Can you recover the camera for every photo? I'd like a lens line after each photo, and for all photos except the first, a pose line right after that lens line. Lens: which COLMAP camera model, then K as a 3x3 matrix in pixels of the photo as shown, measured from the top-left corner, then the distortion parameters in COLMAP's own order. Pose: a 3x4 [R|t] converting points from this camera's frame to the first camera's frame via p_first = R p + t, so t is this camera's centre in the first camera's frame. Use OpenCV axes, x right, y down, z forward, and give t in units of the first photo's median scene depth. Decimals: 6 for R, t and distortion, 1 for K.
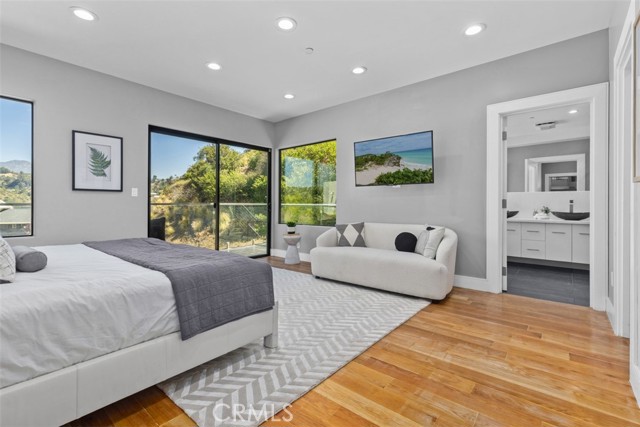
lens RADIAL K [[292.3, 0, 321.0], [0, 292.3, 209.8], [0, 0, 1]] dist [-0.004207, -0.000932]
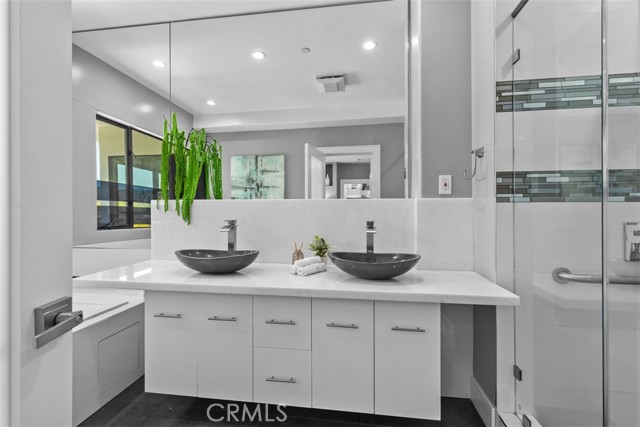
lens RADIAL K [[292.3, 0, 318.4], [0, 292.3, 213.9], [0, 0, 1]] dist [-0.004207, -0.000932]
pose [[0.851002, -0.013907, 0.524978, 0.575983], [0.012714, 0.999902, 0.005878, -0.046709], [-0.525008, 0.001672, 0.851095, 0.680738]]
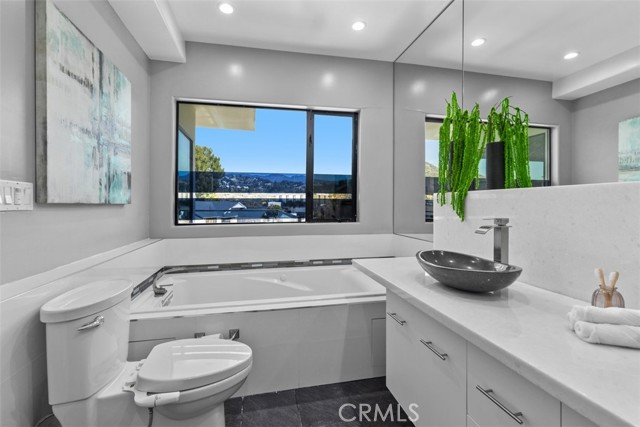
lens RADIAL K [[292.3, 0, 311.8], [0, 292.3, 203.1], [0, 0, 1]] dist [-0.004207, -0.000932]
pose [[0.790130, -0.010390, -0.612851, 0.726041], [0.000505, 0.999867, -0.016301, -0.047584], [0.612939, 0.012570, 0.790031, 0.760978]]
